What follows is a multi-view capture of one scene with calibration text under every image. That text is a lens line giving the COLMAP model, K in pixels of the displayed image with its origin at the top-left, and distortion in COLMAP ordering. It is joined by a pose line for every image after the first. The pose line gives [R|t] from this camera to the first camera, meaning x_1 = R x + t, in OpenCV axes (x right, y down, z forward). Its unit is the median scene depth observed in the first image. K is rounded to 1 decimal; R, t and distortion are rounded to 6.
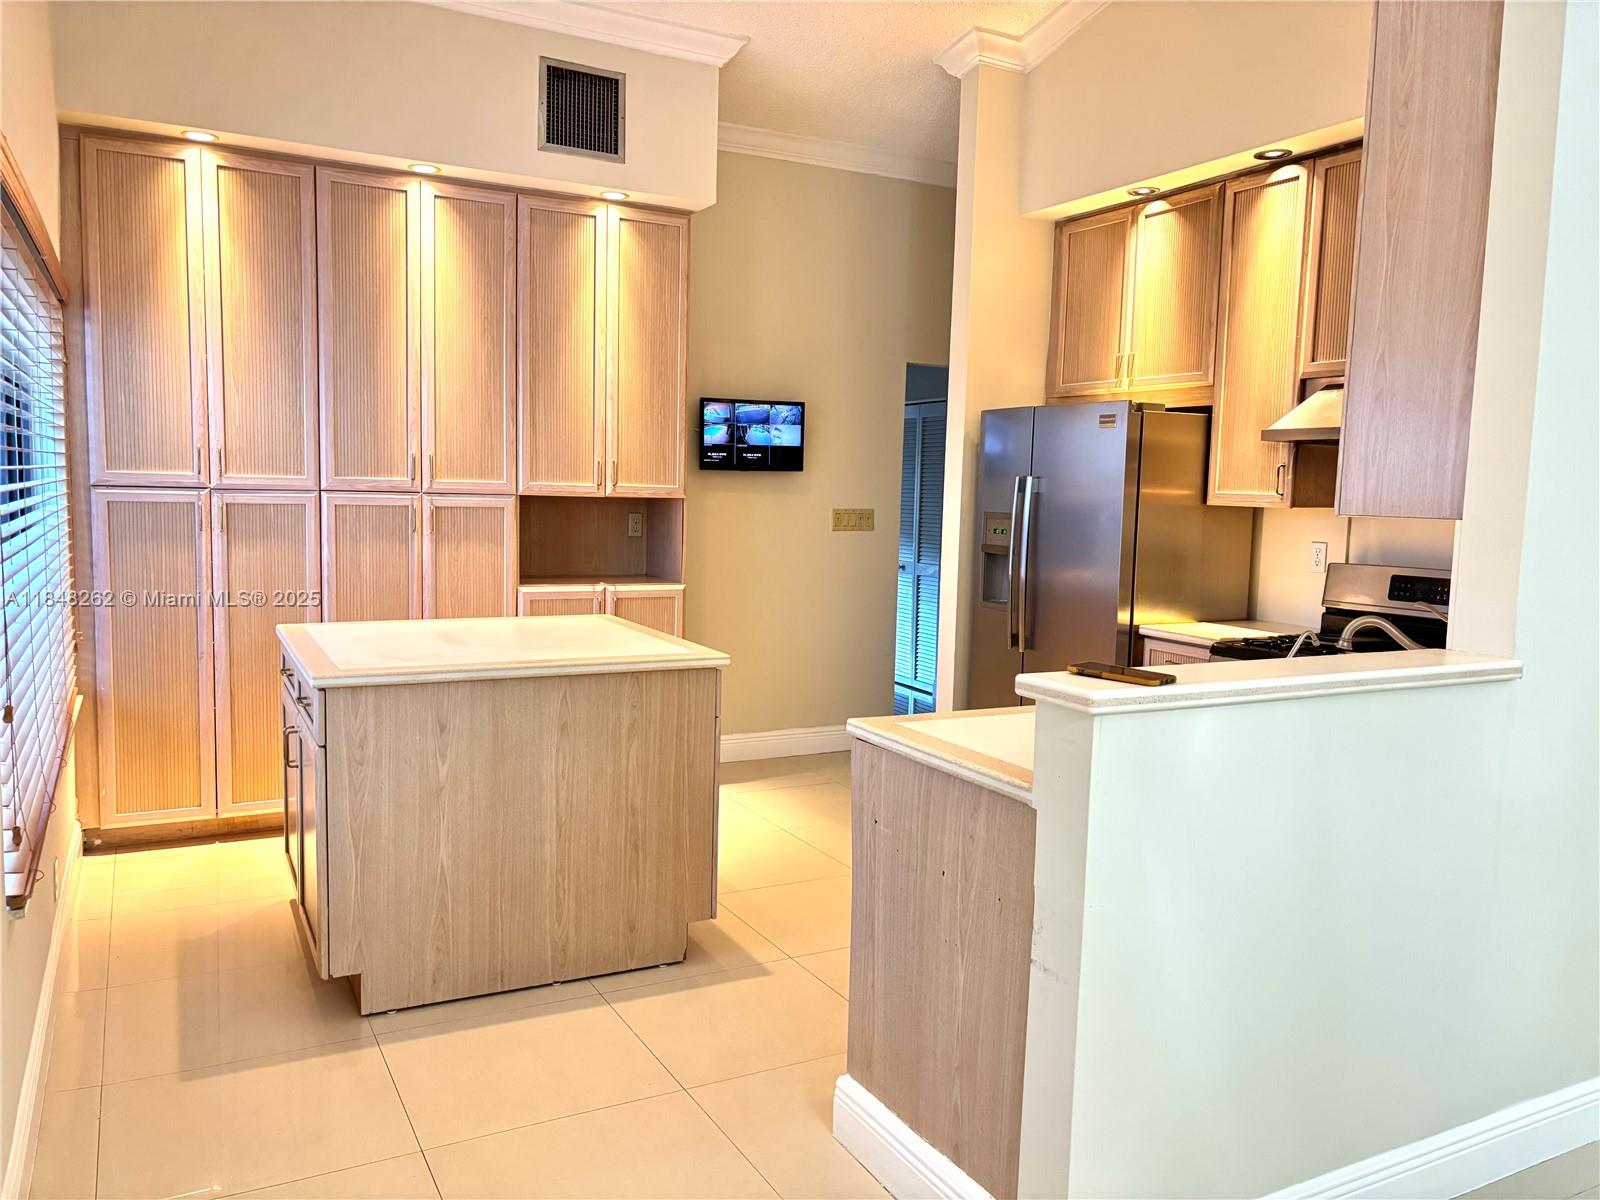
lens RADIAL K [[1208.3, 0, 795.8], [0, 1208.3, 599.3], [0, 0, 1]] dist [-0.003297, -0.002578]
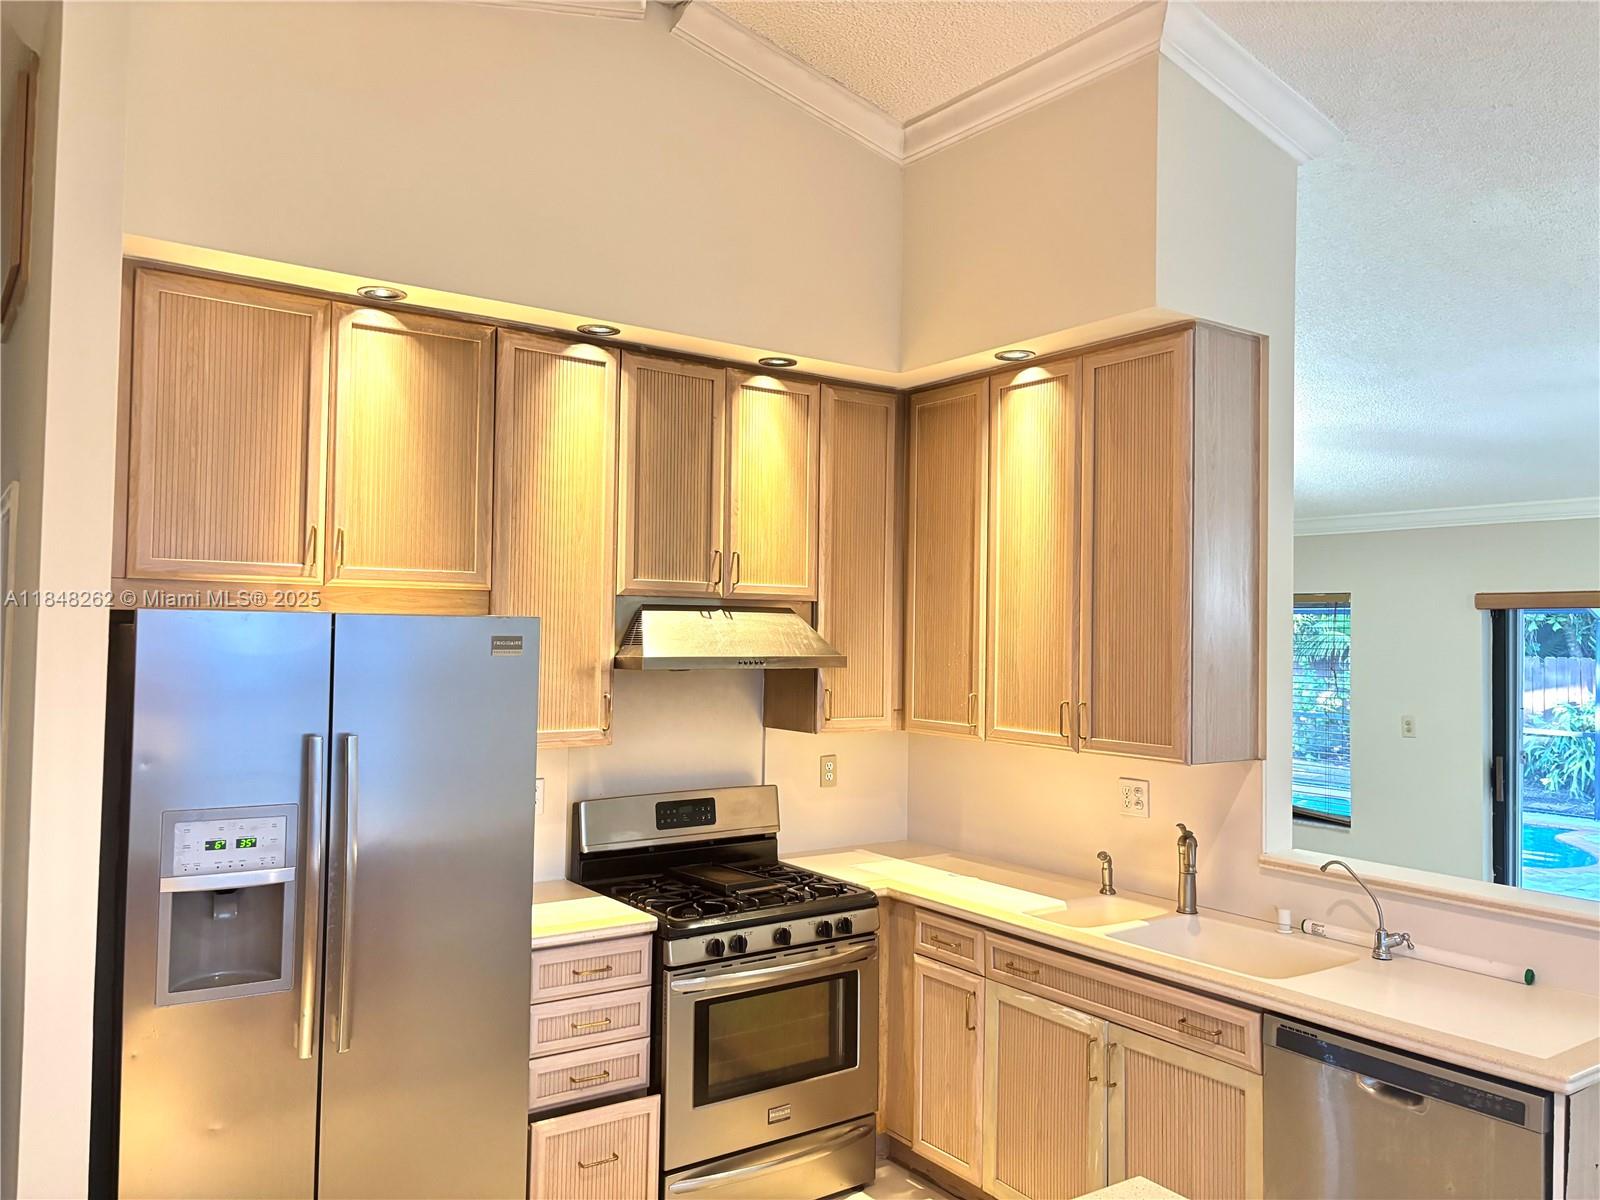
lens RADIAL K [[1208.3, 0, 797.6], [0, 1208.3, 600.9], [0, 0, 1]] dist [-0.003297, -0.002578]
pose [[-0.128731, 0.001396, 0.991679, -0.424154], [0.078495, 0.996876, 0.008787, -0.162983], [-0.988568, 0.078973, -0.128439, 0.910374]]
